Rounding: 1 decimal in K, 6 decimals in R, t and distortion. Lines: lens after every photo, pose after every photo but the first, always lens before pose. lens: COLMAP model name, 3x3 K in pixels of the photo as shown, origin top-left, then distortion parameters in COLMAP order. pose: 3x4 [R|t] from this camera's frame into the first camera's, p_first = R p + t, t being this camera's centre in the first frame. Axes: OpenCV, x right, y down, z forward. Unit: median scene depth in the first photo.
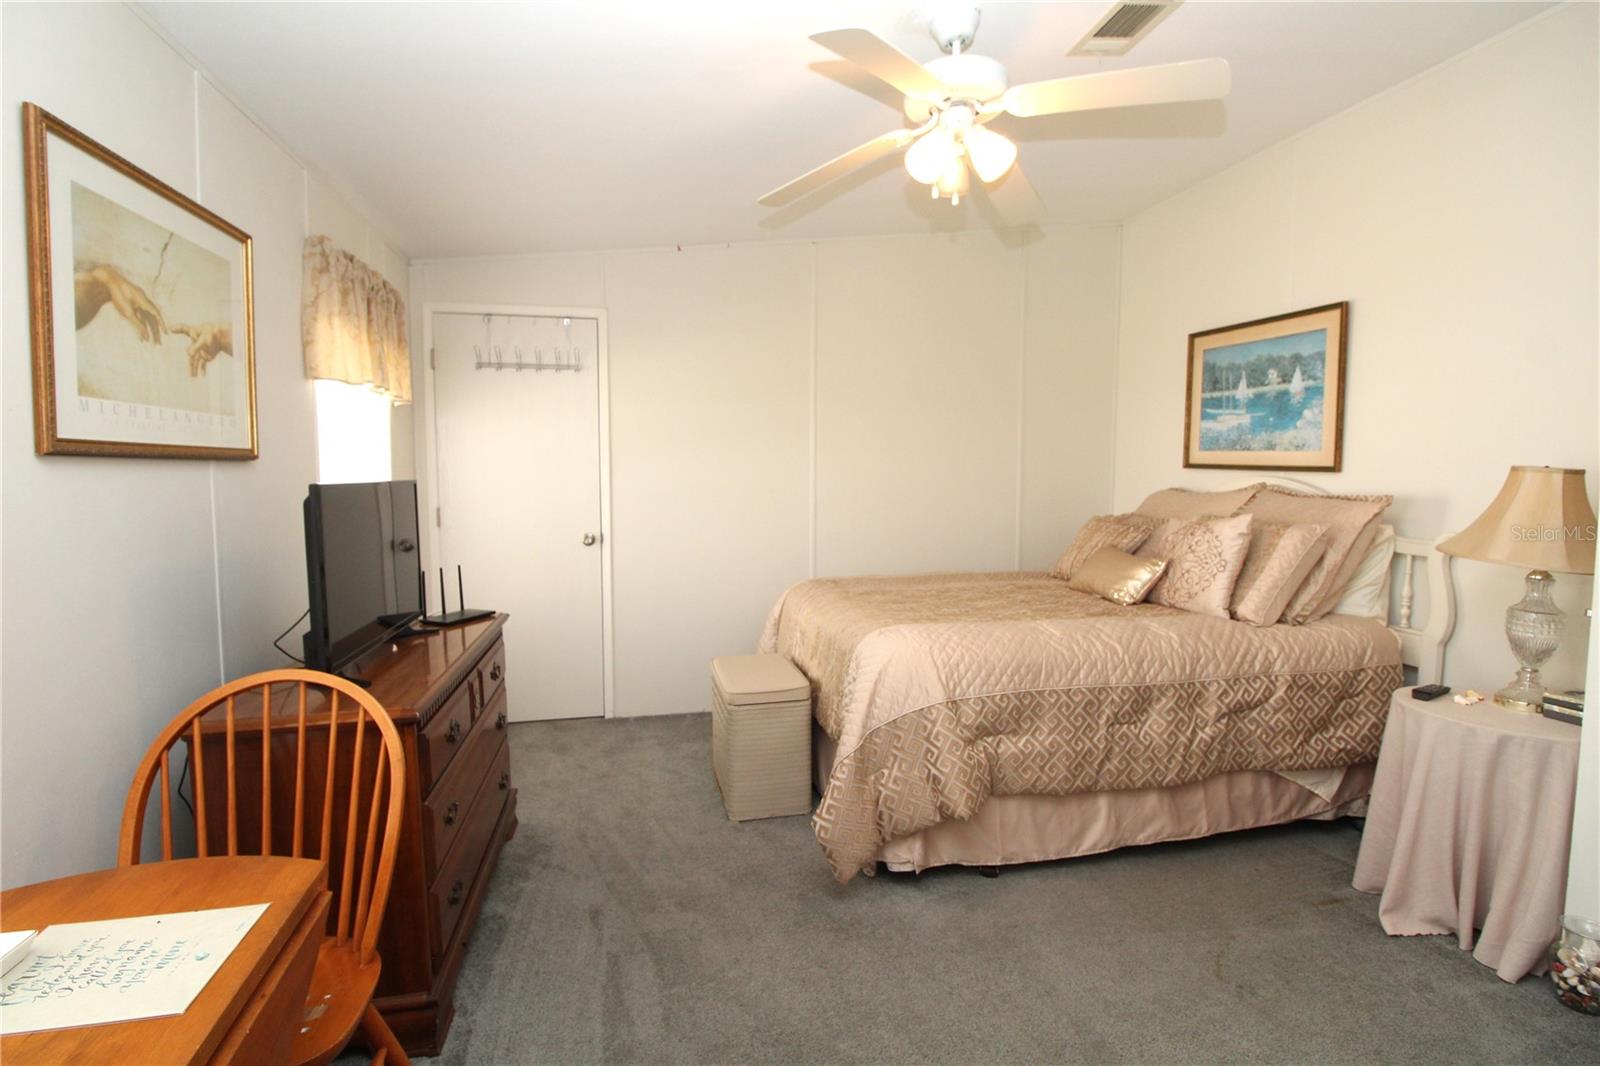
lens RADIAL K [[738.3, 0, 800.2], [0, 738.3, 524.6], [0, 0, 1]] dist [-0.002248, -0.011640]
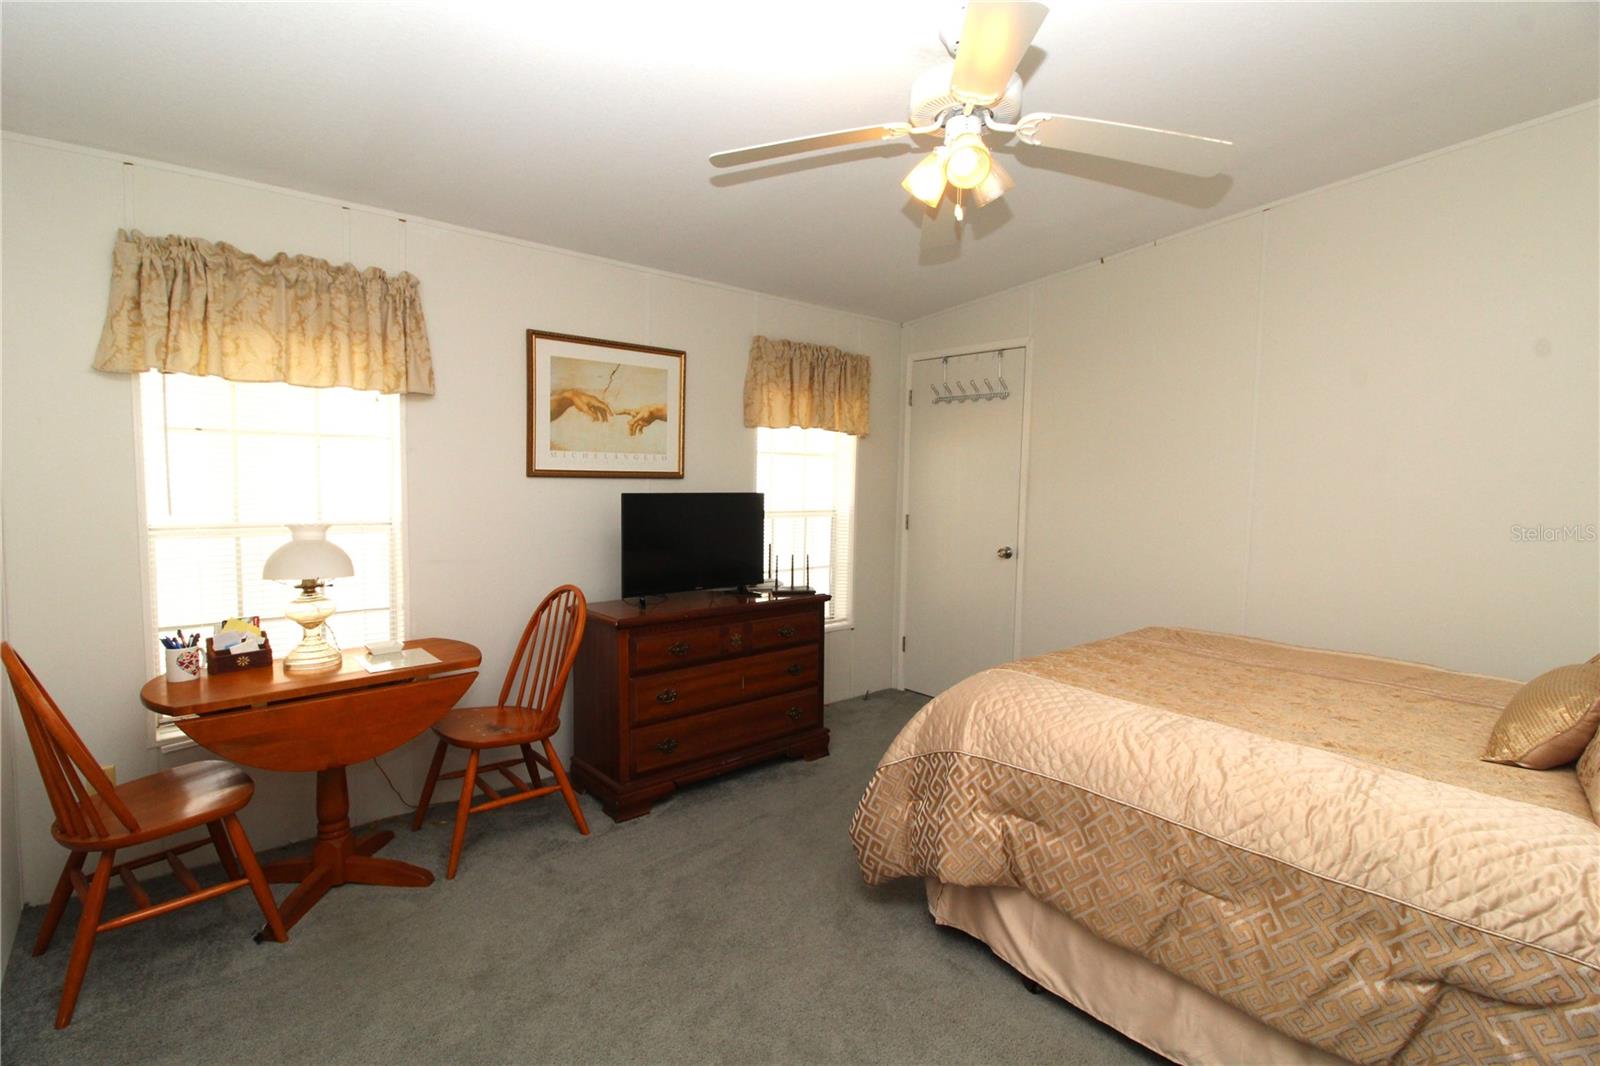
lens RADIAL K [[738.3, 0, 799.9], [0, 738.3, 527.8], [0, 0, 1]] dist [-0.002248, -0.011640]
pose [[0.481402, 0.074442, -0.873333, 0.736517], [-0.083871, 0.995727, 0.038643, -0.048205], [0.872478, 0.054644, 0.485589, 0.303377]]
